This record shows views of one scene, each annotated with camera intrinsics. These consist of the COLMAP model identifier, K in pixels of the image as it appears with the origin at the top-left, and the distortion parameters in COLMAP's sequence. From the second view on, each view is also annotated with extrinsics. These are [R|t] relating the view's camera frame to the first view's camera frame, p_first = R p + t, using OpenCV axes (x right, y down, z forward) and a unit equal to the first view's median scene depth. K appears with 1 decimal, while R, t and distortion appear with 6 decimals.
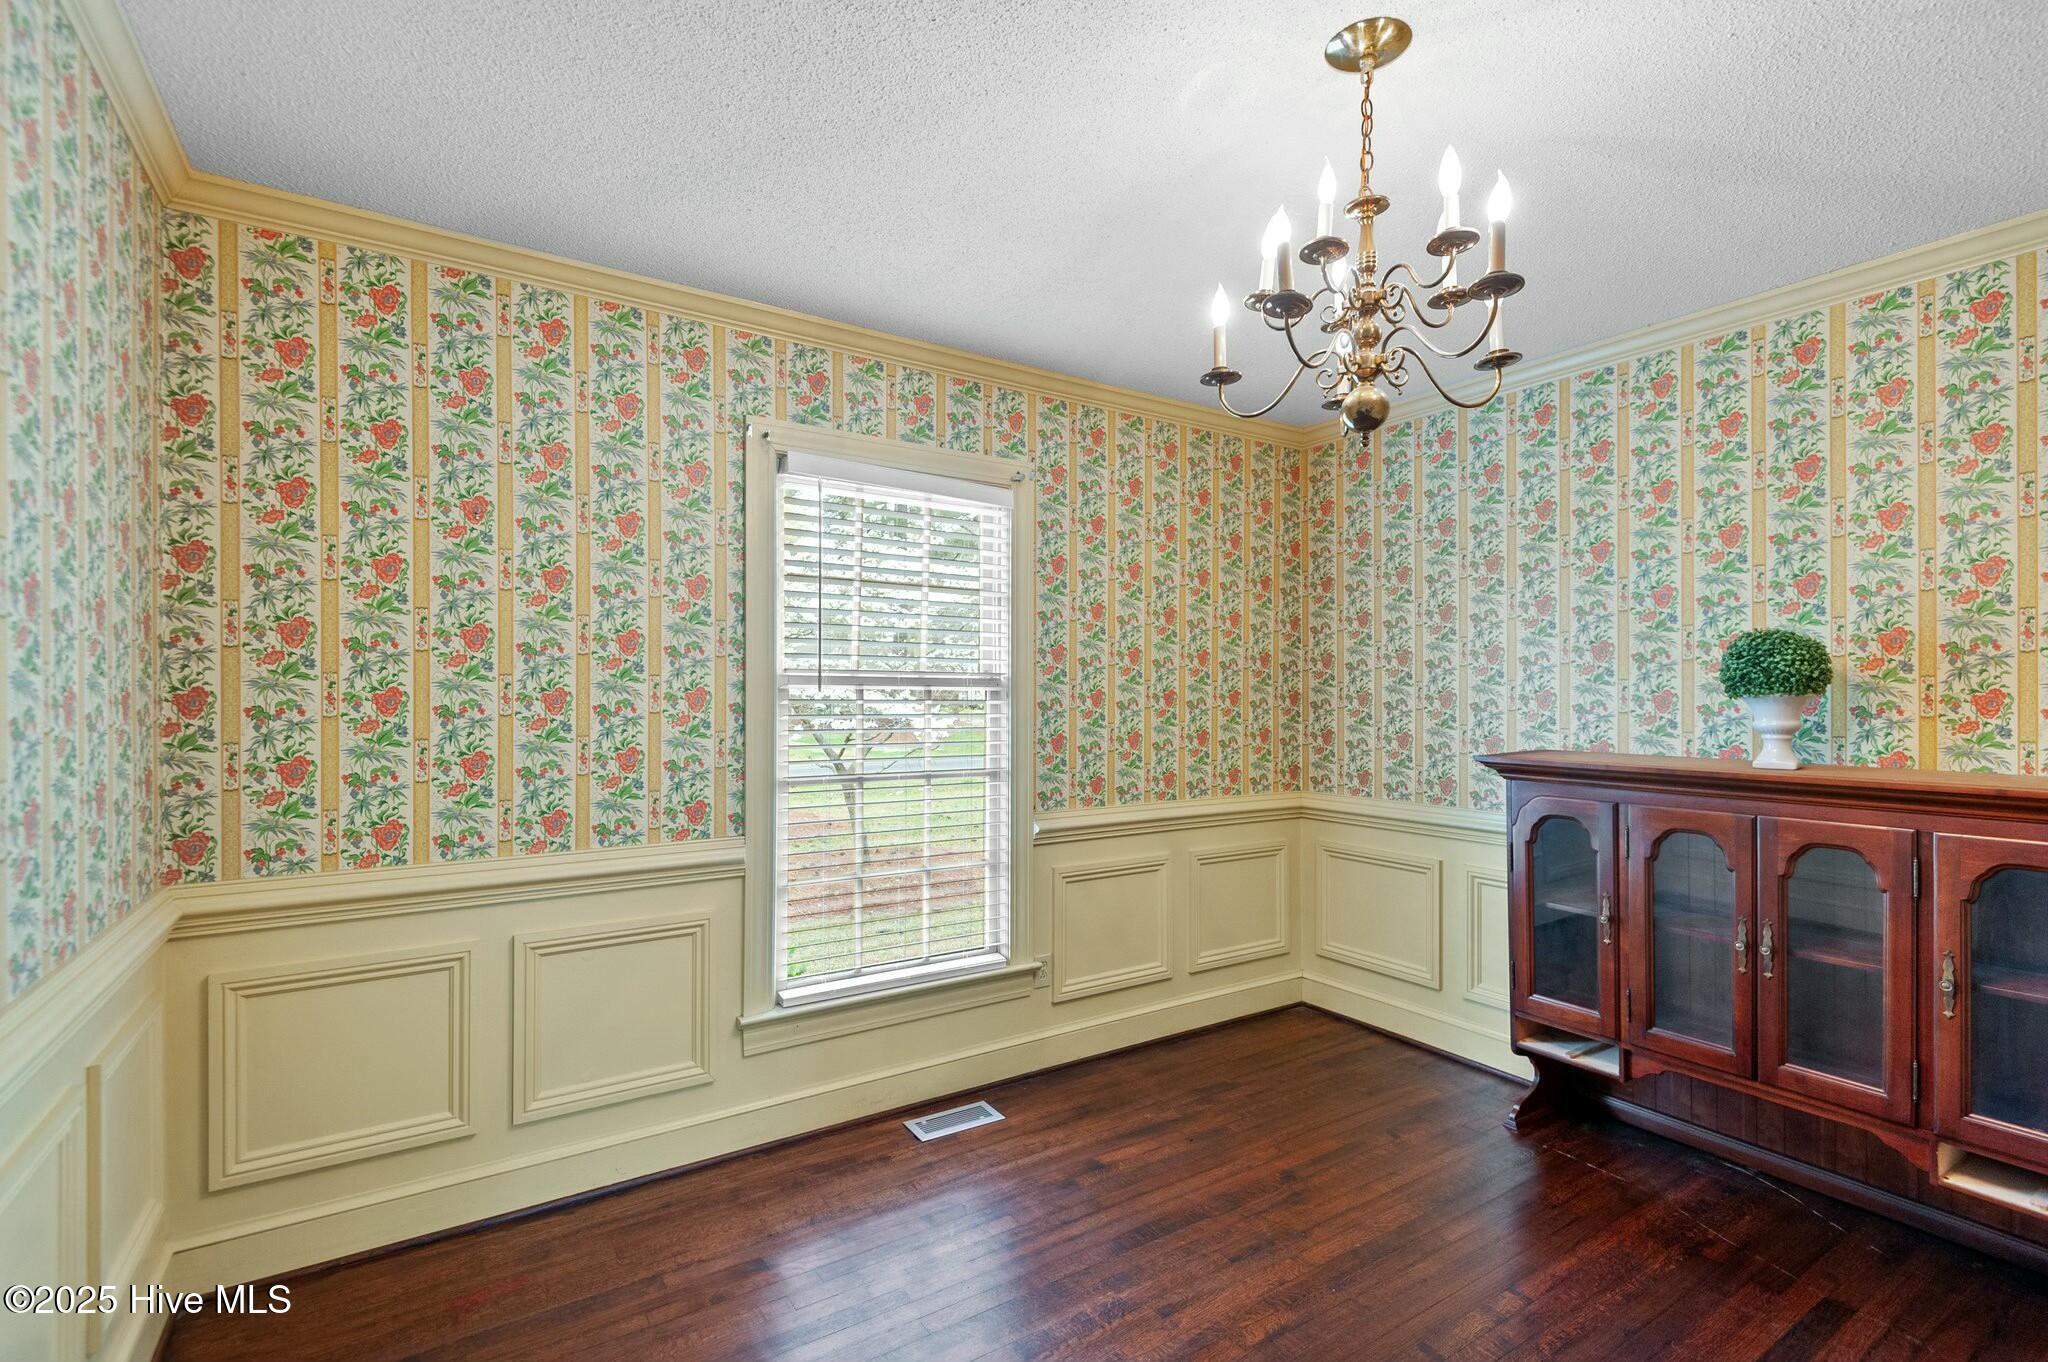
lens RADIAL K [[964.8, 0, 1143.4], [0, 964.8, 679.2], [0, 0, 1]] dist [-0.006294, -0.003511]
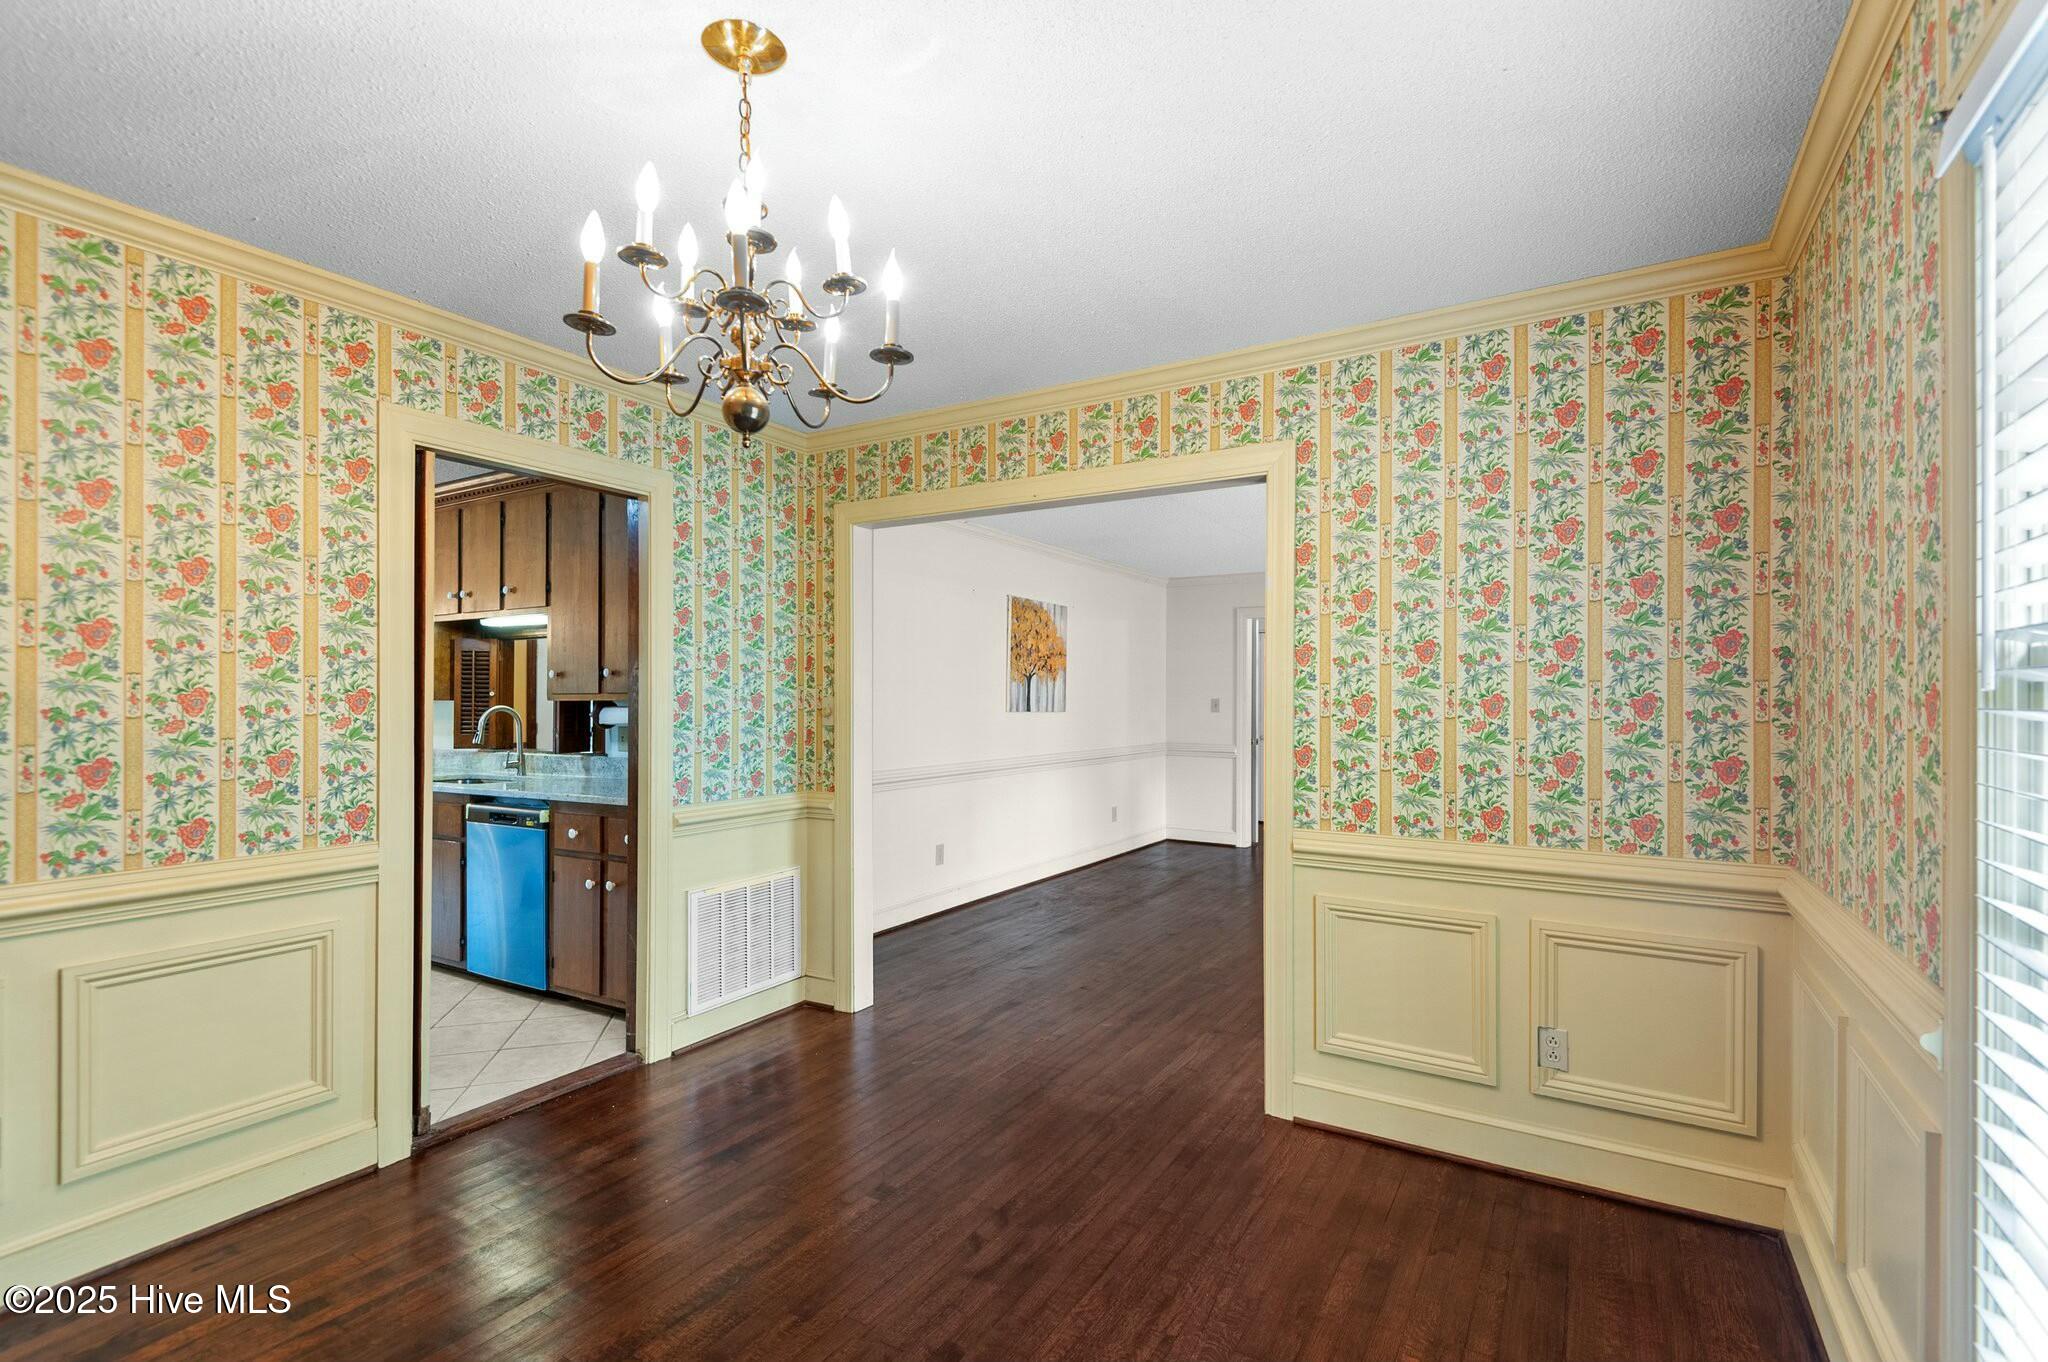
lens RADIAL K [[964.8, 0, 1009.8], [0, 964.8, 686.2], [0, 0, 1]] dist [-0.006294, -0.003511]
pose [[0.931261, 0.006999, 0.364285, -0.342678], [-0.008284, 0.999964, 0.001966, -0.003571], [-0.364258, -0.004848, 0.931286, -0.264506]]
